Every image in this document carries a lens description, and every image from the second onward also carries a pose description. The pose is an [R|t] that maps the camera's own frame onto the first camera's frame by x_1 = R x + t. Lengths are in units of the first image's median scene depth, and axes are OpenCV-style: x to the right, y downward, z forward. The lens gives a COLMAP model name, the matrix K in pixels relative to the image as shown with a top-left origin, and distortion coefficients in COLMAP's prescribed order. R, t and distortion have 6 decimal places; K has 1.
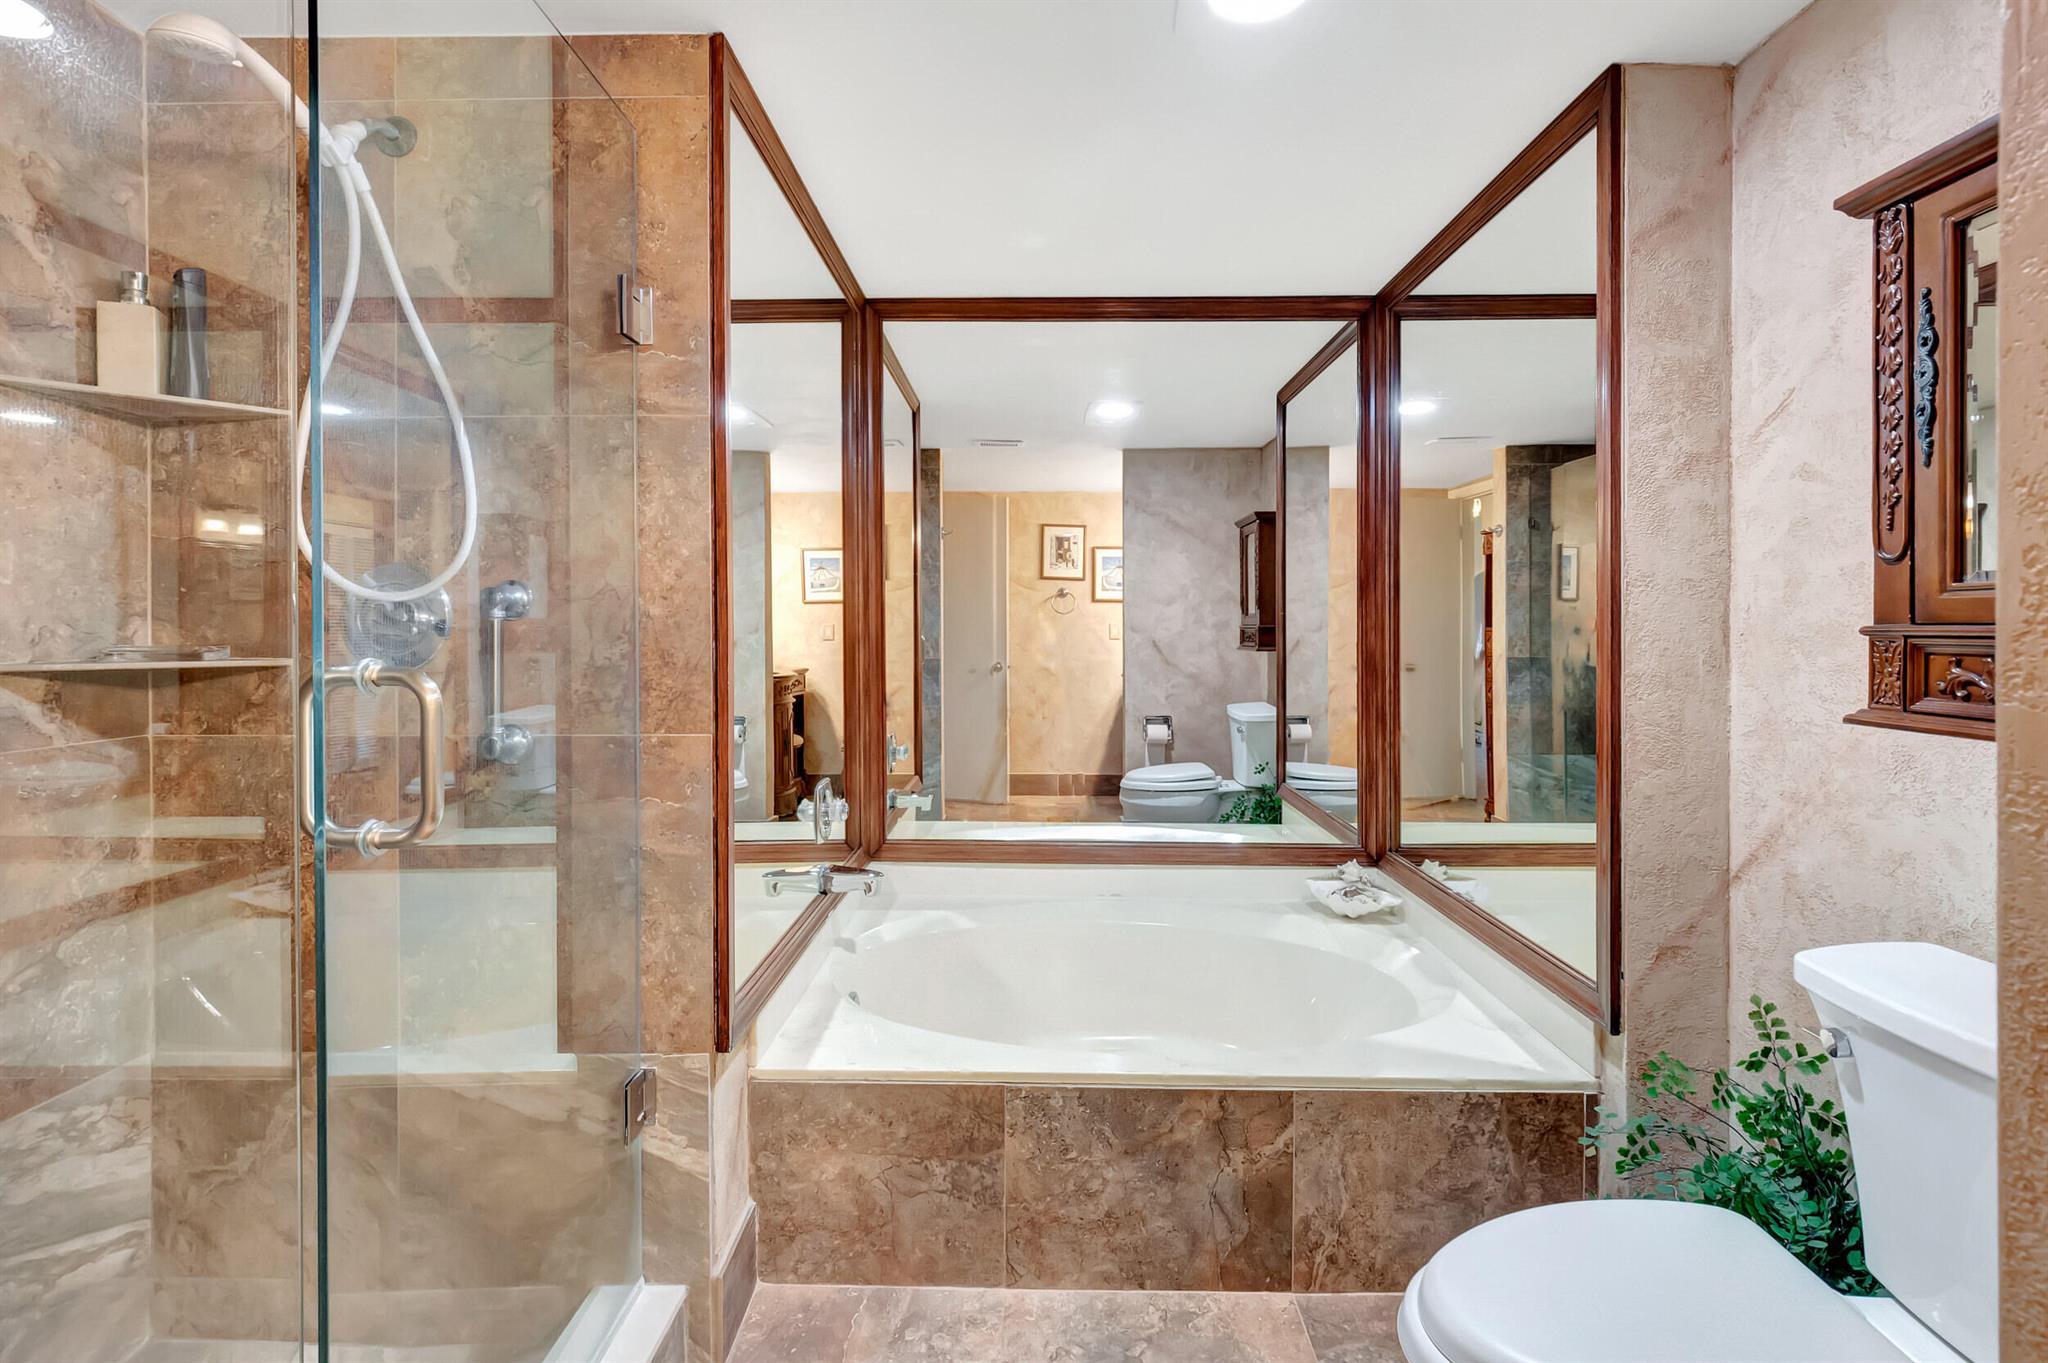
lens RADIAL K [[946.7, 0, 1026.3], [0, 946.7, 625.4], [0, 0, 1]] dist [-0.025724, 0.009977]
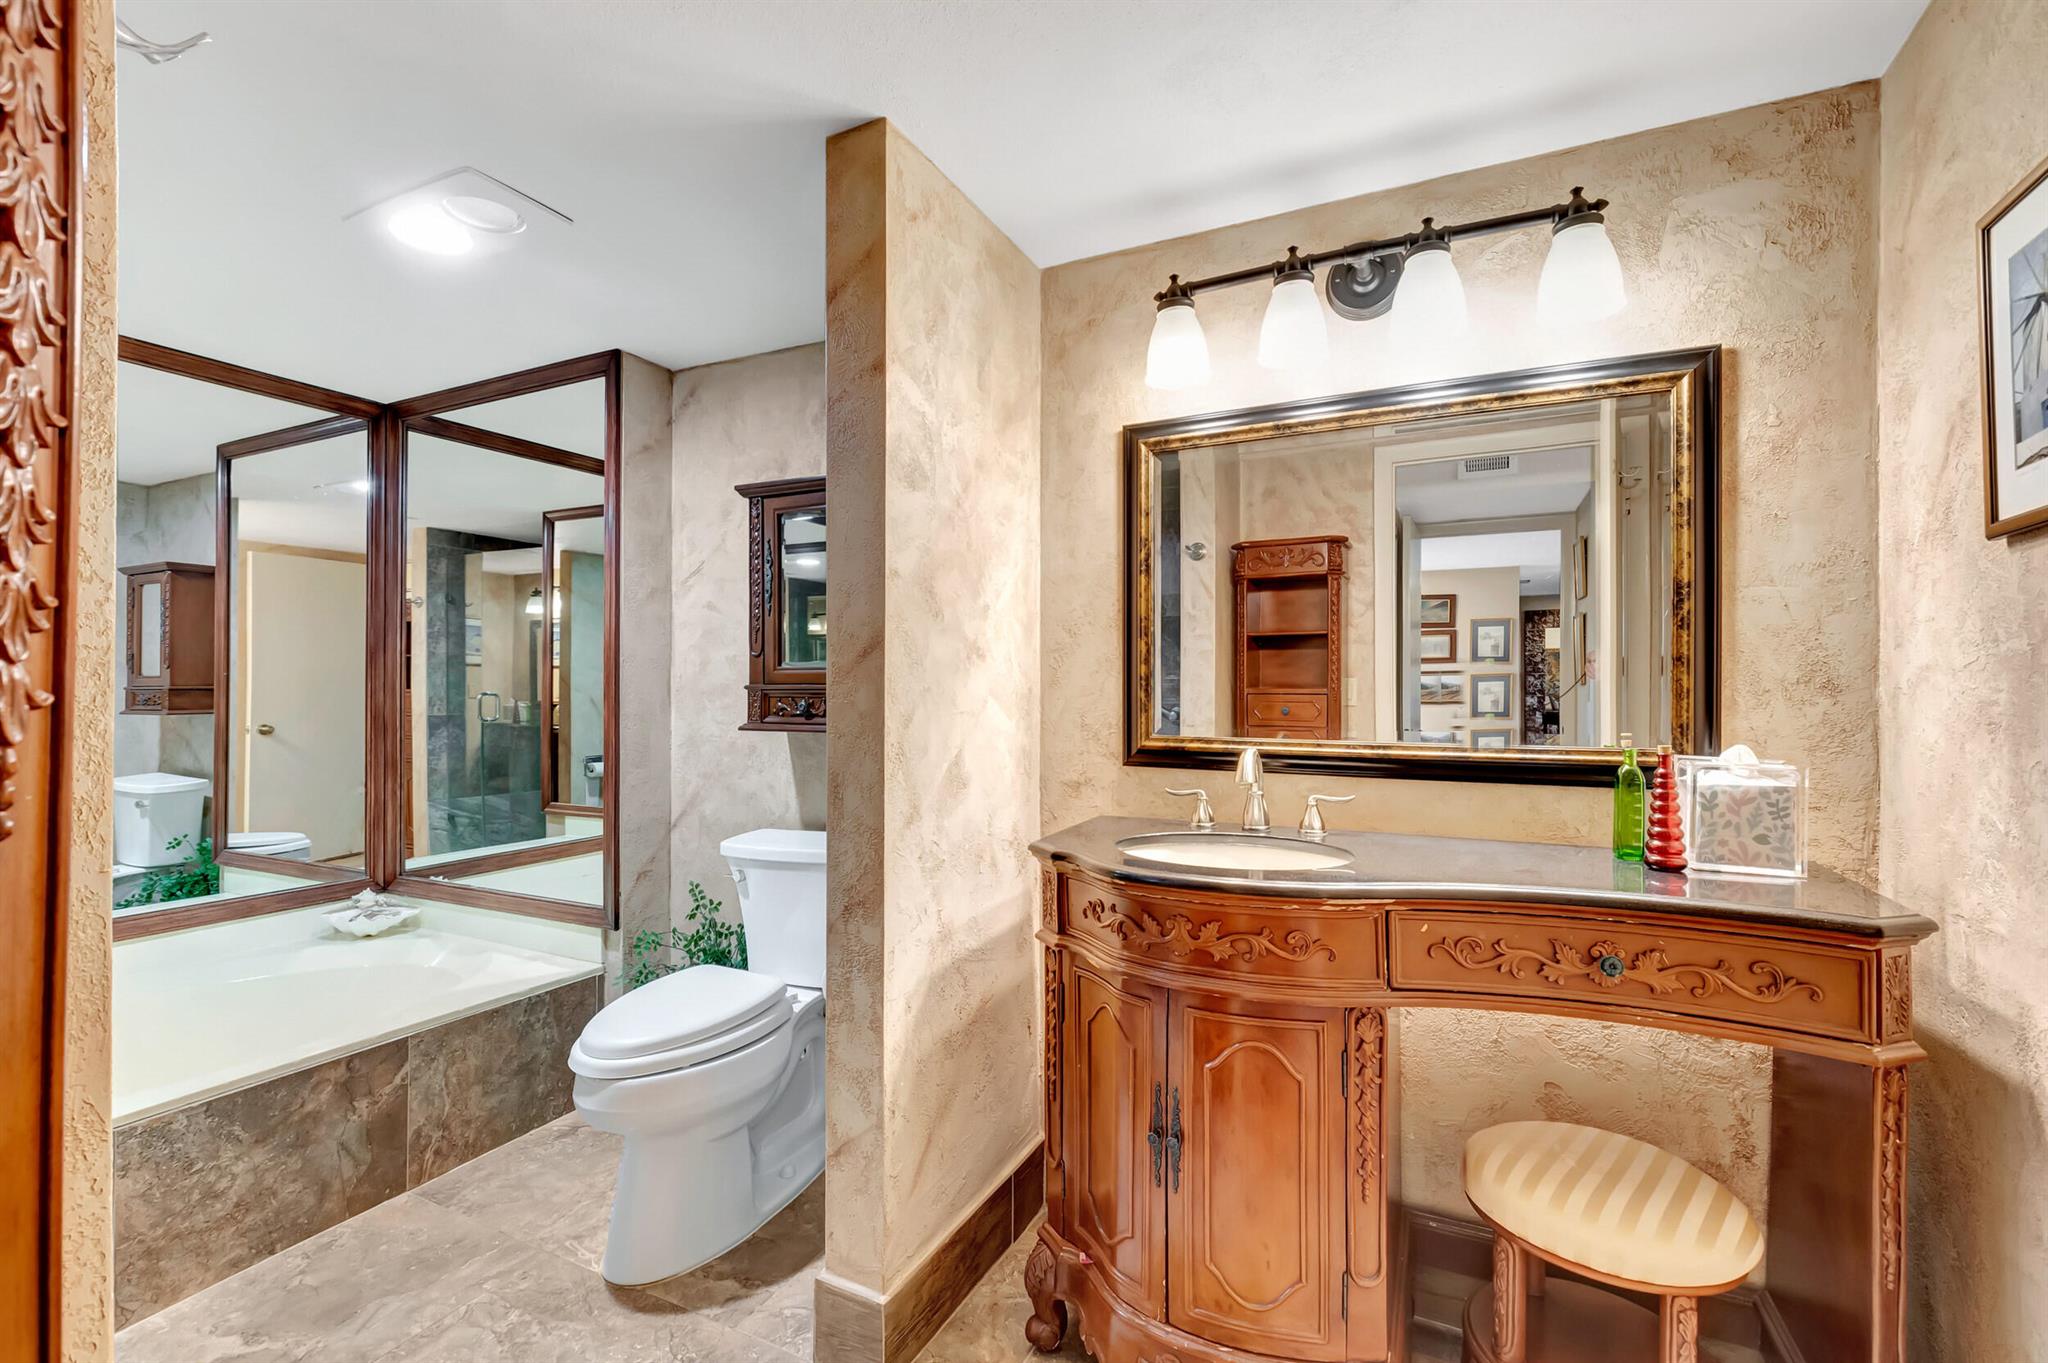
lens RADIAL K [[918.2, 0, 1008.3], [0, 918.2, 648.8], [0, 0, 1]] dist [-0.001609, -0.000582]
pose [[0.440306, 0.035583, 0.897142, -0.527240], [0.002743, 0.999156, -0.040975, 0.003177], [-0.897844, 0.020502, 0.439837, -0.344962]]
